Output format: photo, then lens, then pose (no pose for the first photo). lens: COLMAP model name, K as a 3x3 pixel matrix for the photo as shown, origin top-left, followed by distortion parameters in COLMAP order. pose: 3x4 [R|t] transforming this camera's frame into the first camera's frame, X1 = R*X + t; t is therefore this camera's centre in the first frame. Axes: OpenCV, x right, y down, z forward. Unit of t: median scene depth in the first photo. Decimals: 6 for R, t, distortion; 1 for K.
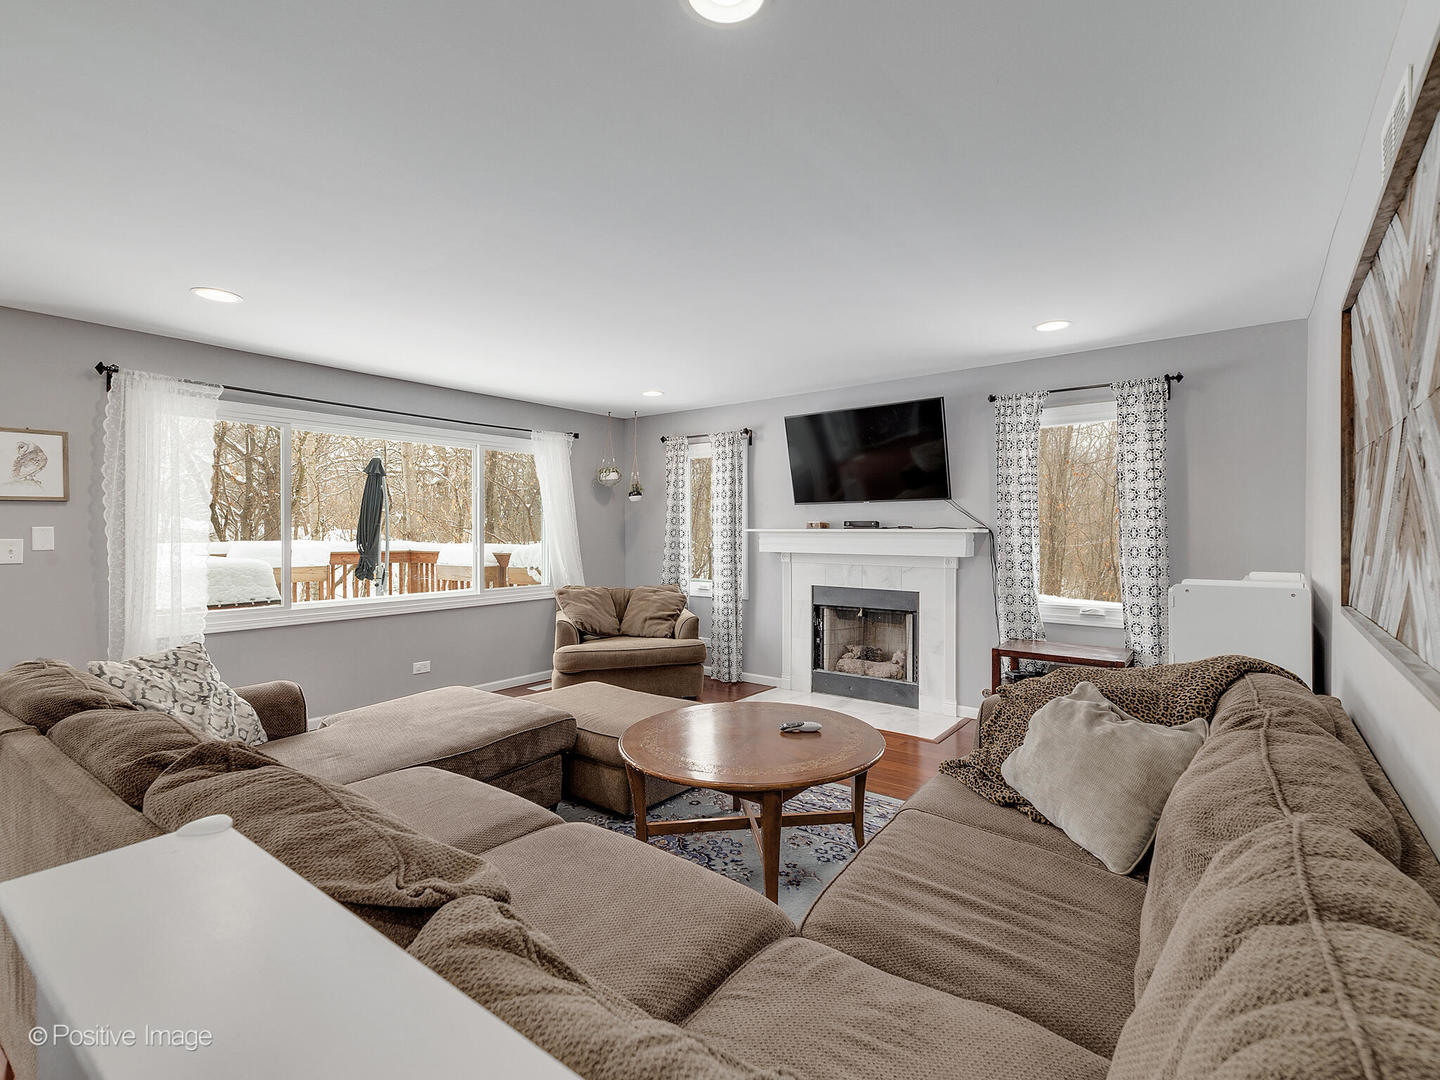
lens RADIAL K [[656.1, 0, 723.7], [0, 656.1, 532.6], [0, 0, 1]] dist [0.019555, -0.002404]
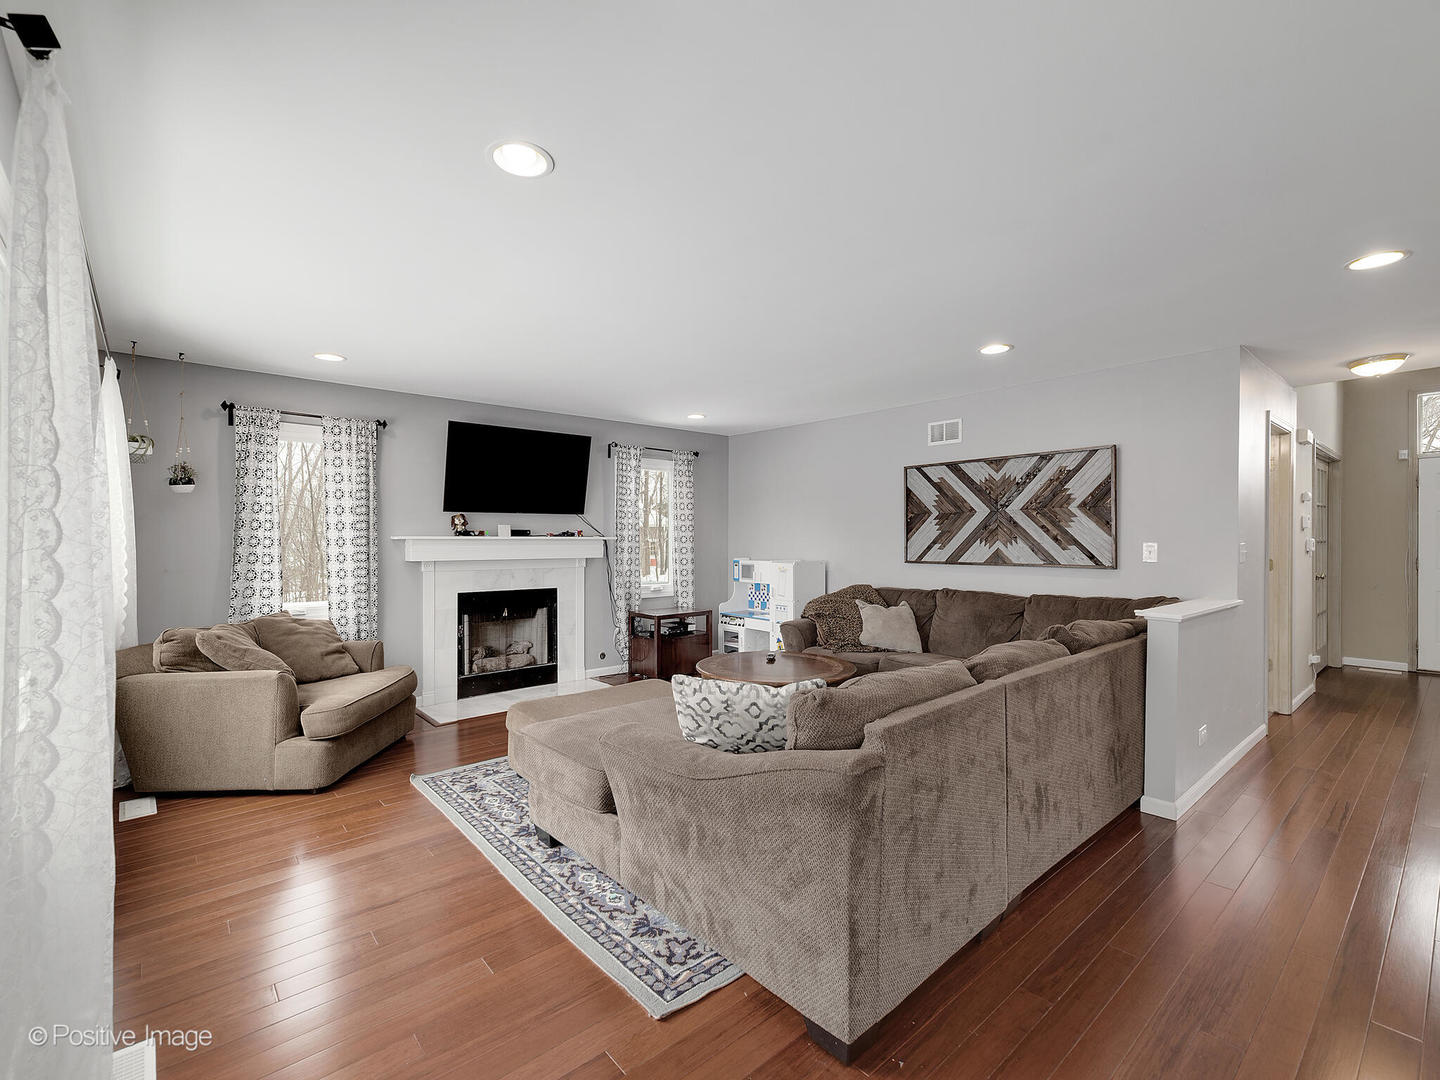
lens RADIAL K [[656.1, 0, 719.5], [0, 656.1, 542.6], [0, 0, 1]] dist [0.019555, -0.002404]
pose [[0.210594, -0.009270, 0.977530, -0.830824], [0.001700, 0.999957, 0.009116, -0.005085], [-0.977572, -0.000258, 0.210601, 0.433992]]
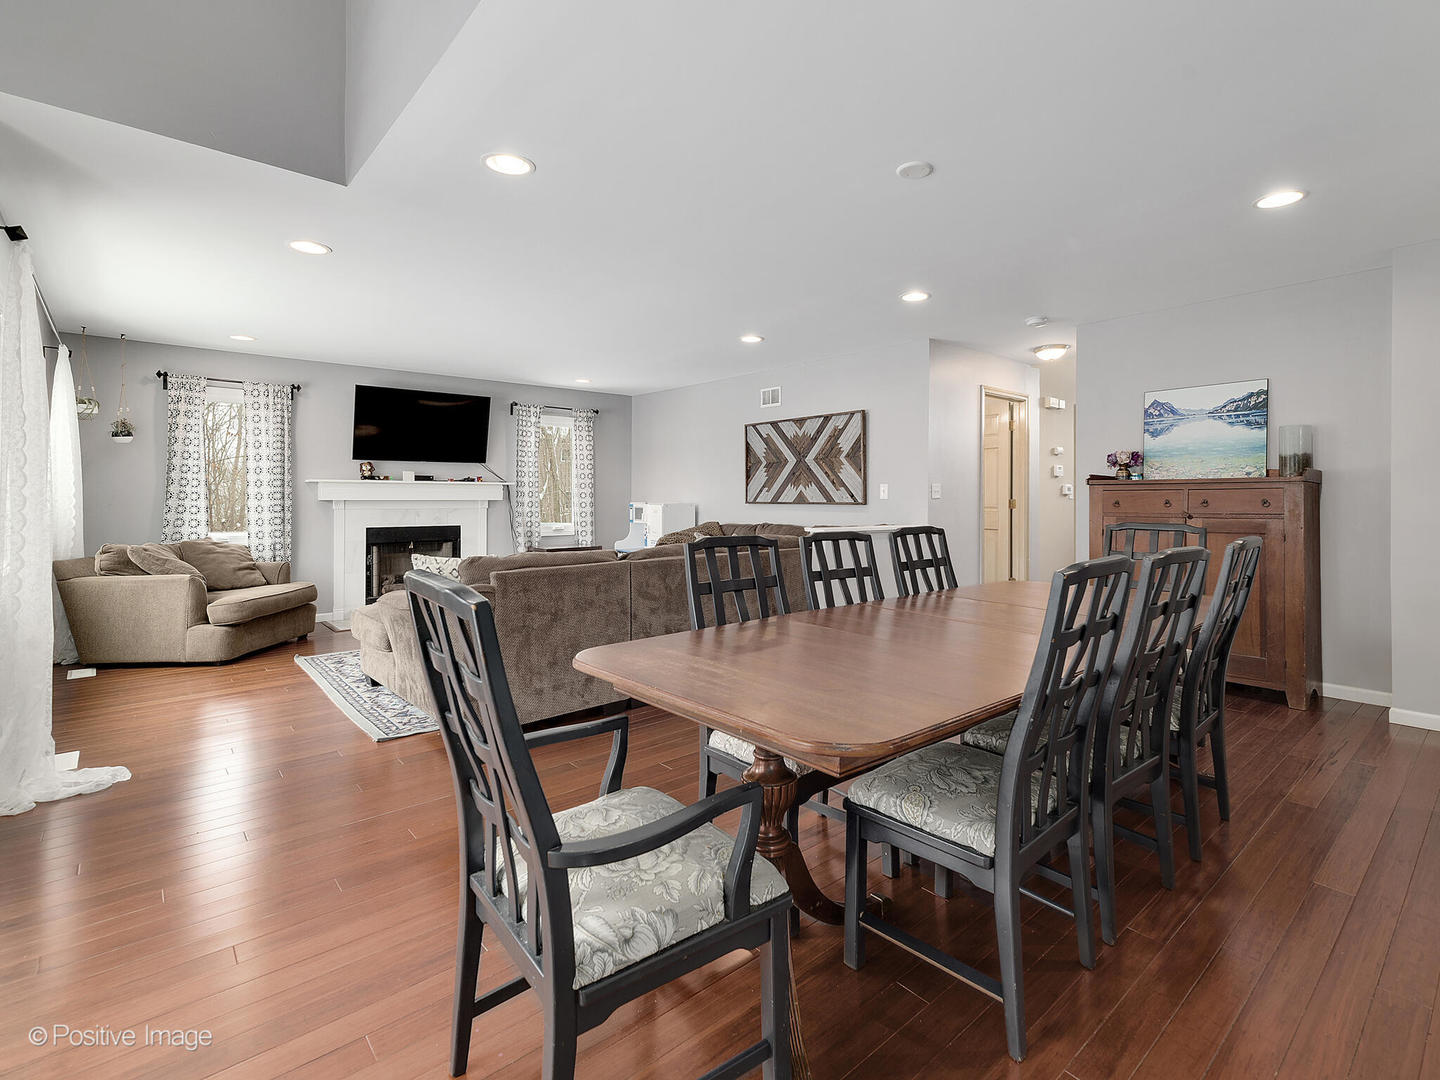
lens RADIAL K [[699.5, 0, 773.6], [0, 699.5, 495.3], [0, 0, 1]] dist [0.014575, -0.001228]
pose [[0.176621, -0.002045, 0.984277, -1.088097], [-0.000170, 0.999998, 0.002108, 0.020113], [-0.984279, -0.000540, 0.176620, 0.044358]]
